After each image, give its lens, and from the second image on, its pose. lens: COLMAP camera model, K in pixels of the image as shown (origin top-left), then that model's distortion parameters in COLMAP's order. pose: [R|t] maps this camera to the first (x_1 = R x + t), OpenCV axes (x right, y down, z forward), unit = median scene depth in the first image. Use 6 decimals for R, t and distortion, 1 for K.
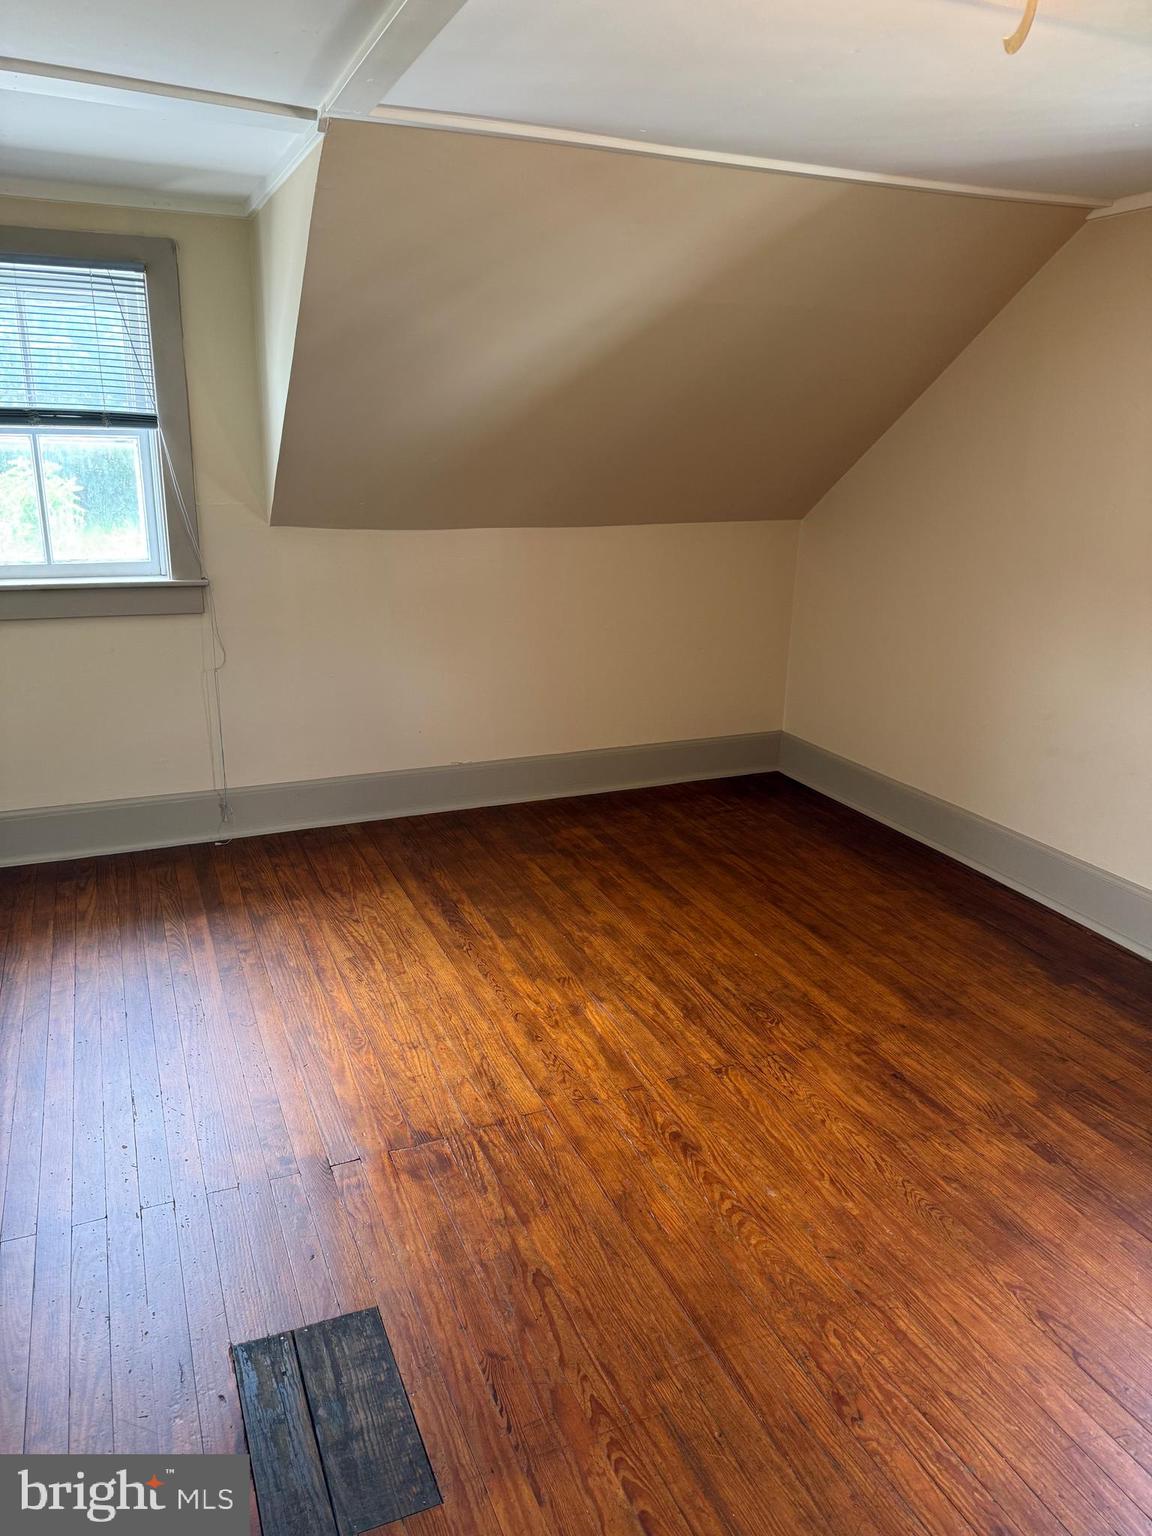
lens RADIAL K [[1087.8, 0, 575.4], [0, 1087.8, 767.8], [0, 0, 1]] dist [0.052883, -0.042055]
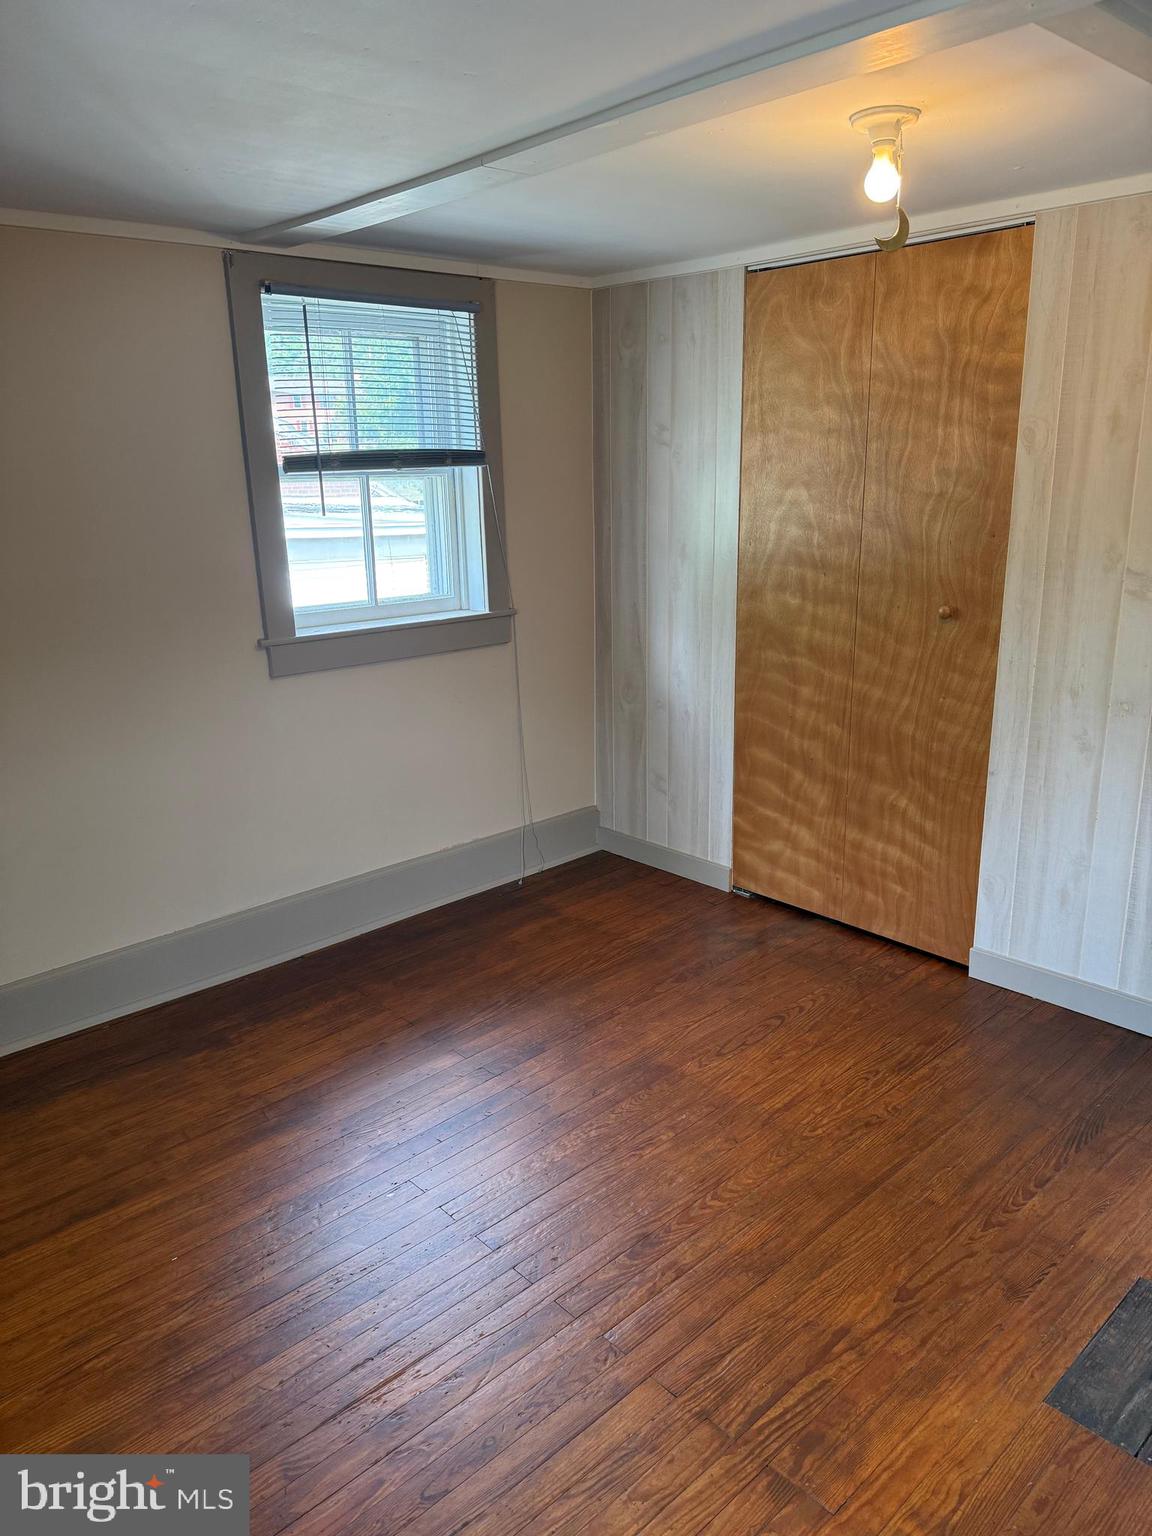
lens RADIAL K [[1087.8, 0, 575.4], [0, 1087.8, 767.8], [0, 0, 1]] dist [0.052883, -0.042055]
pose [[-0.330974, -0.272141, 0.903546, -0.754891], [0.291823, 0.881055, 0.372264, -0.466256], [-0.897382, 0.386886, -0.212189, 1.339921]]
